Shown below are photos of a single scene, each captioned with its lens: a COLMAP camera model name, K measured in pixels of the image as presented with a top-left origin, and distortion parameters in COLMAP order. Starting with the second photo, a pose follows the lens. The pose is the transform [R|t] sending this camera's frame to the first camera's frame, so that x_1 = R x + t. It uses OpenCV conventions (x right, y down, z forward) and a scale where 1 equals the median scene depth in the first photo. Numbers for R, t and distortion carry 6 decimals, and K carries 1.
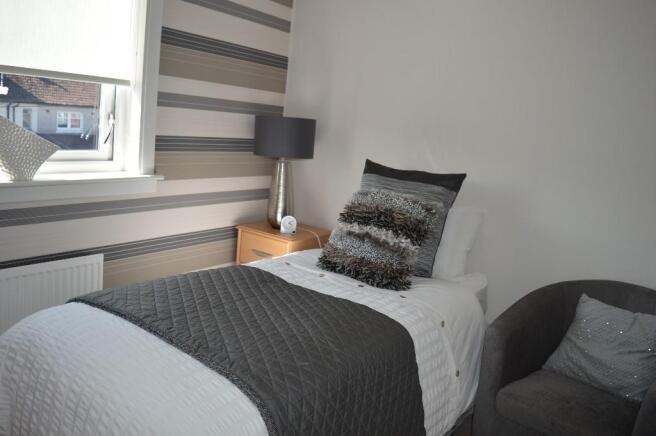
lens RADIAL K [[526.6, 0, 328.0], [0, 526.6, 218.0], [0, 0, 1]] dist [-0.089810, 0.017749]
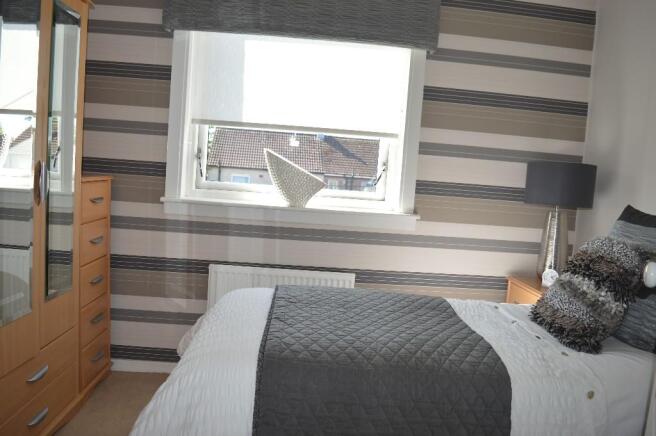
lens RADIAL K [[526.6, 0, 328.0], [0, 526.6, 218.0], [0, 0, 1]] dist [-0.089810, 0.017749]
pose [[0.613008, 0.017731, -0.789878, 0.450053], [-0.157378, 0.982454, -0.100084, 0.066551], [0.774244, 0.185662, 0.605042, 0.171200]]
